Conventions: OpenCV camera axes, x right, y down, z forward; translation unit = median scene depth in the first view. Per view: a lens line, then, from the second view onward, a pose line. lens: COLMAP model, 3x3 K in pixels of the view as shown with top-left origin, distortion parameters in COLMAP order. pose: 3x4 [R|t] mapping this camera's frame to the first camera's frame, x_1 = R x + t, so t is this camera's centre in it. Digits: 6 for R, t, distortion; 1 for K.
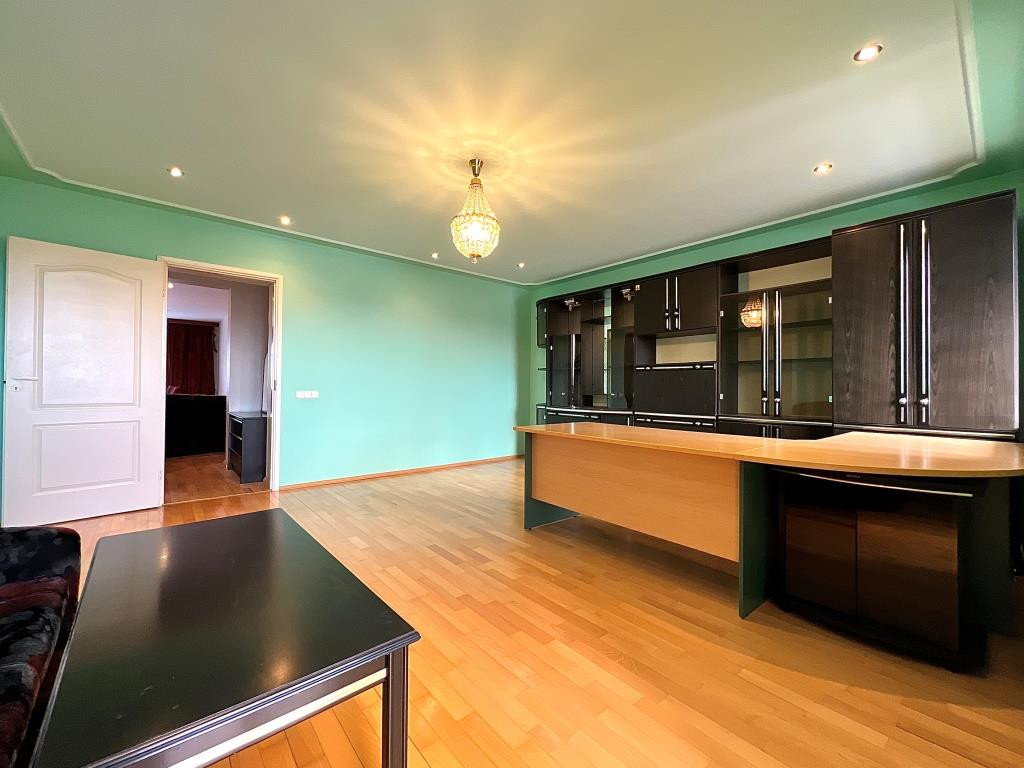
lens RADIAL K [[409.2, 0, 504.5], [0, 409.2, 384.7], [0, 0, 1]] dist [-0.005523, 0.000921]
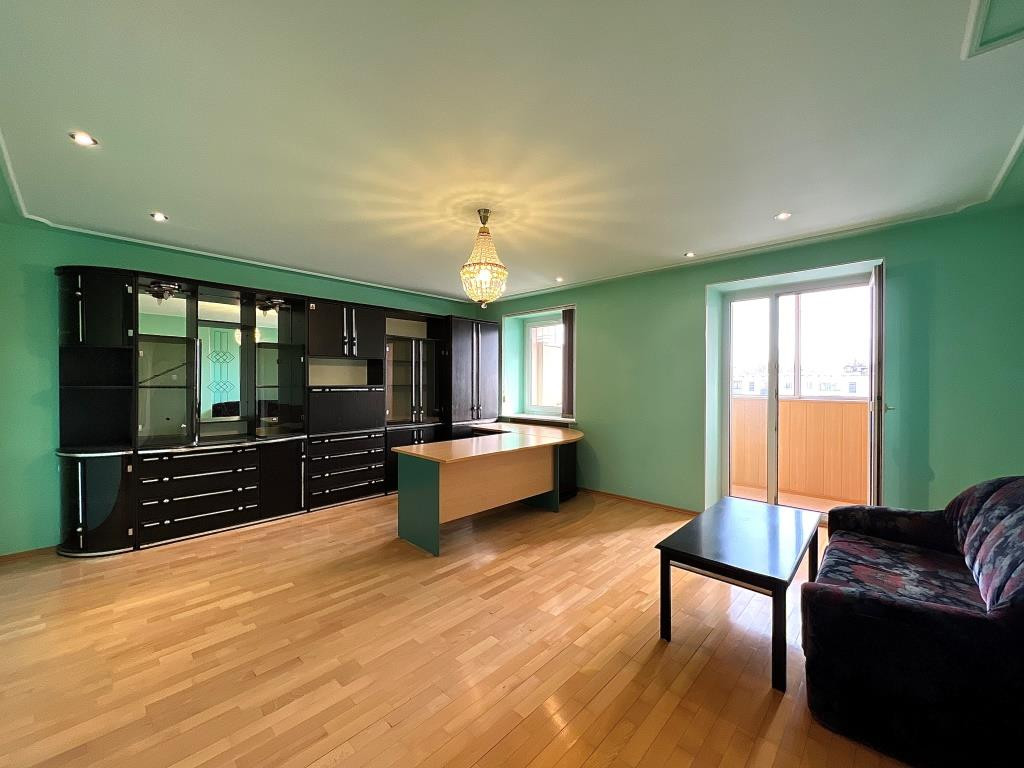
lens RADIAL K [[409.2, 0, 505.4], [0, 409.2, 381.6], [0, 0, 1]] dist [-0.005523, 0.000921]
pose [[-0.096818, -0.011039, 0.995241, -0.950409], [-0.008537, 0.999911, 0.010260, -0.100410], [-0.995265, -0.007503, -0.096904, 0.882362]]
